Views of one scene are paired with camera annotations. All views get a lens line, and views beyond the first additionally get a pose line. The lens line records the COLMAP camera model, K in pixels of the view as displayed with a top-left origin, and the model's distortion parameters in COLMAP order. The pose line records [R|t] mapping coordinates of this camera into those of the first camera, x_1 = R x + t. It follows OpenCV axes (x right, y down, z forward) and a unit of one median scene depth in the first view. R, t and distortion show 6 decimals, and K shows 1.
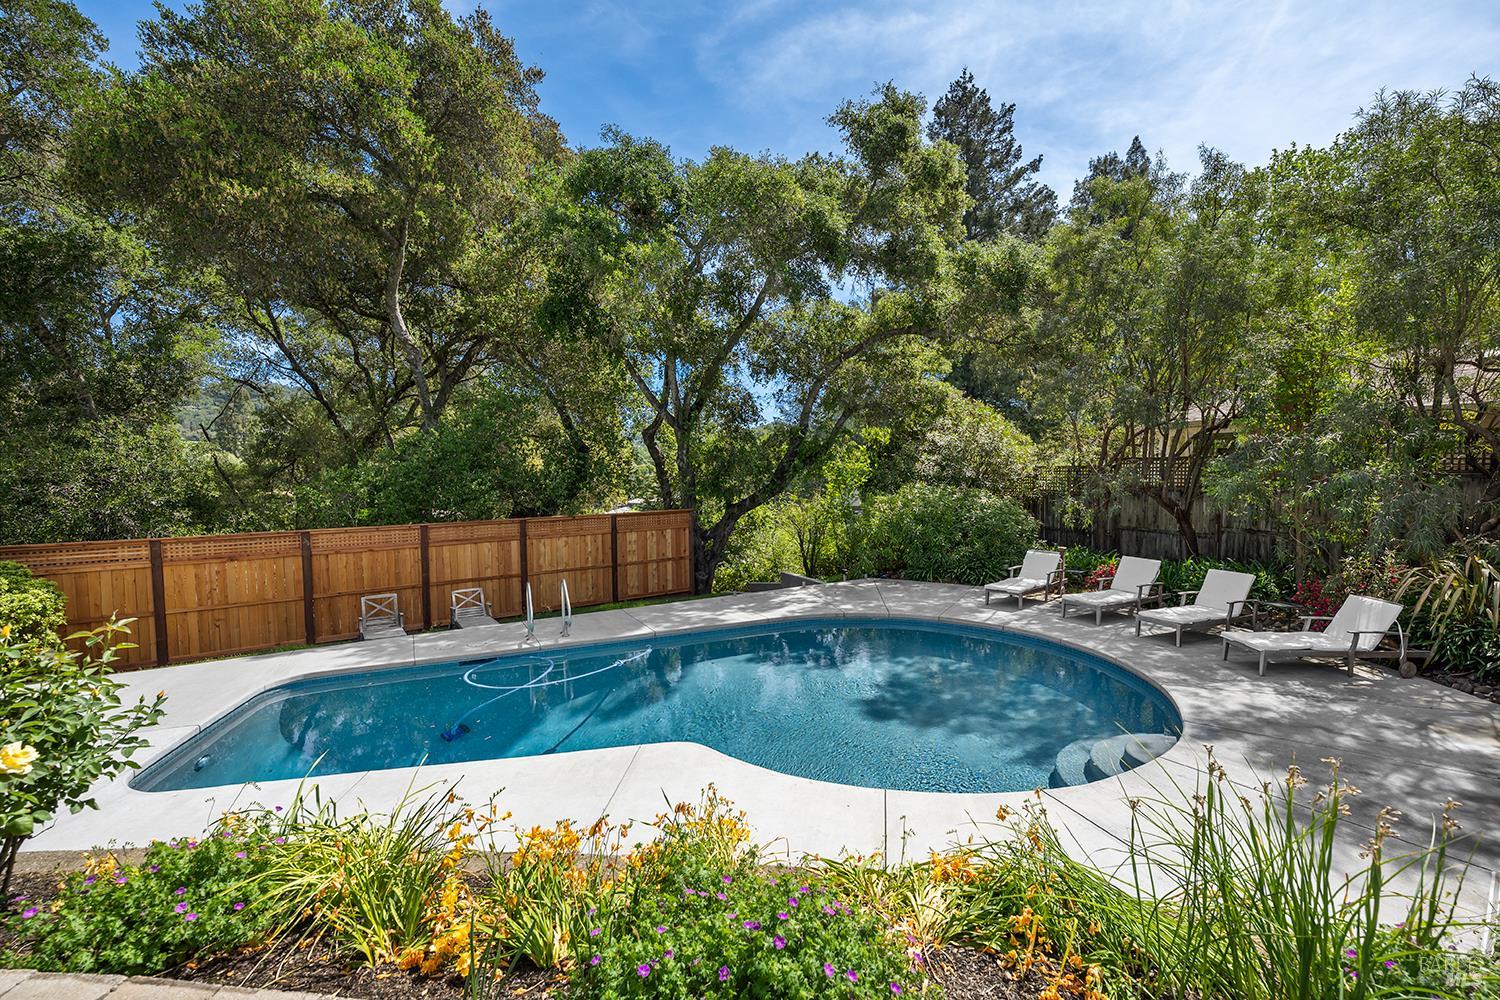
lens RADIAL K [[644.0, 0, 747.5], [0, 644.0, 499.3], [0, 0, 1]] dist [-0.004795, -0.000039]
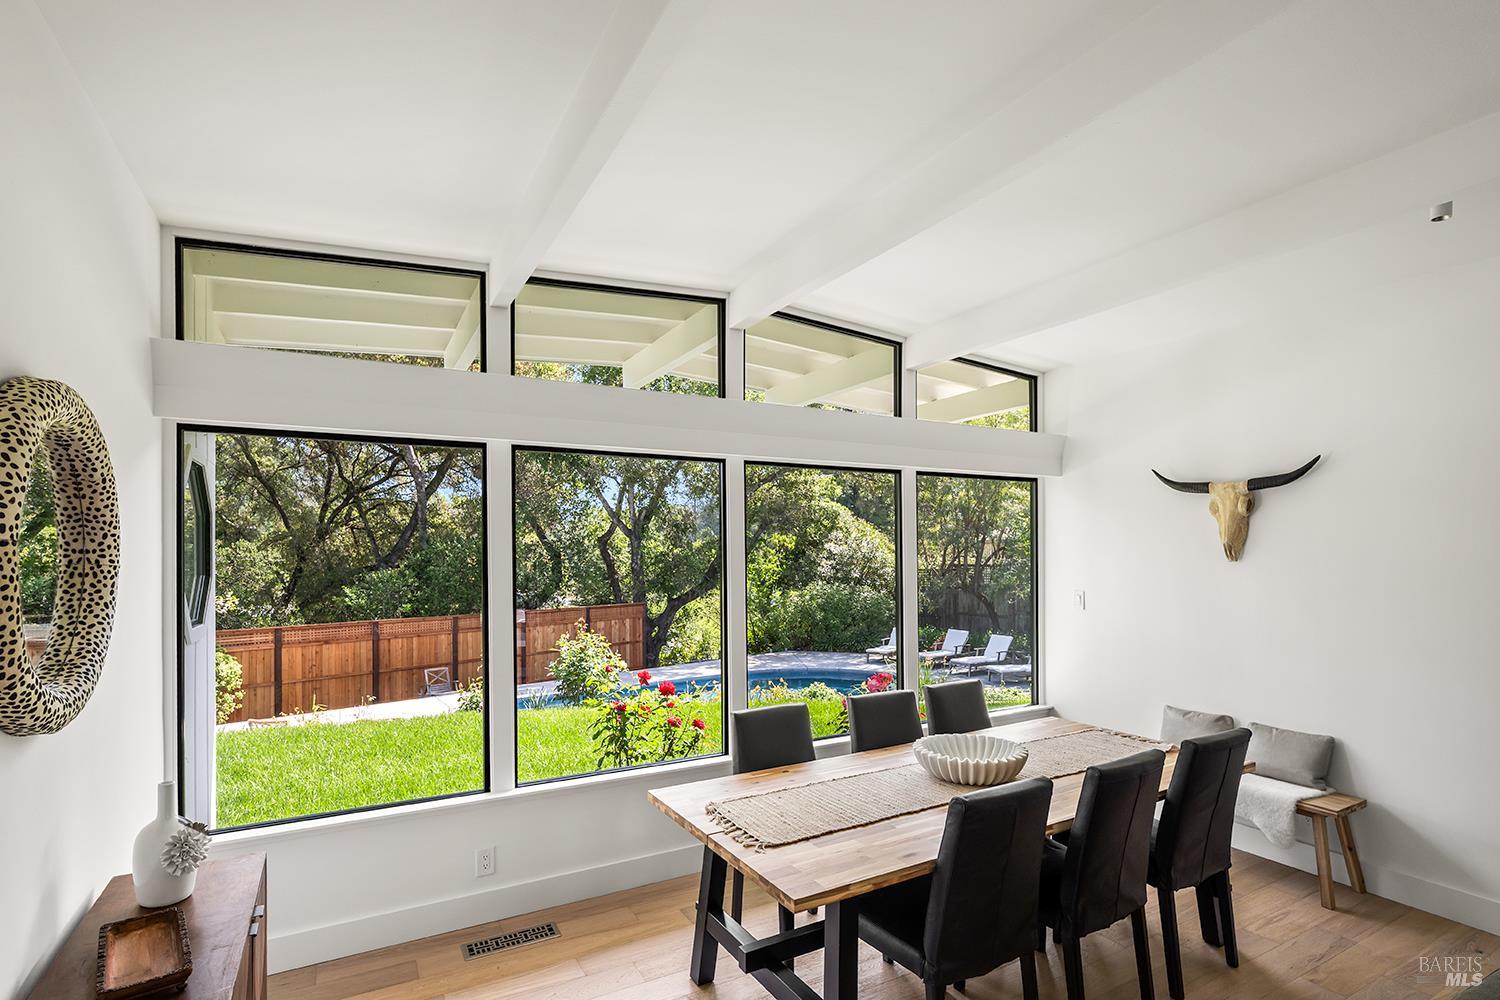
lens RADIAL K [[737.4, 0, 747.2], [0, 737.4, 546.3], [0, 0, 1]] dist [-0.001580, -0.001383]
pose [[0.983622, 0.005003, 0.180176, -0.163205], [0.006320, 0.998043, -0.062211, -0.003939], [-0.180135, 0.062331, 0.981665, -0.494131]]
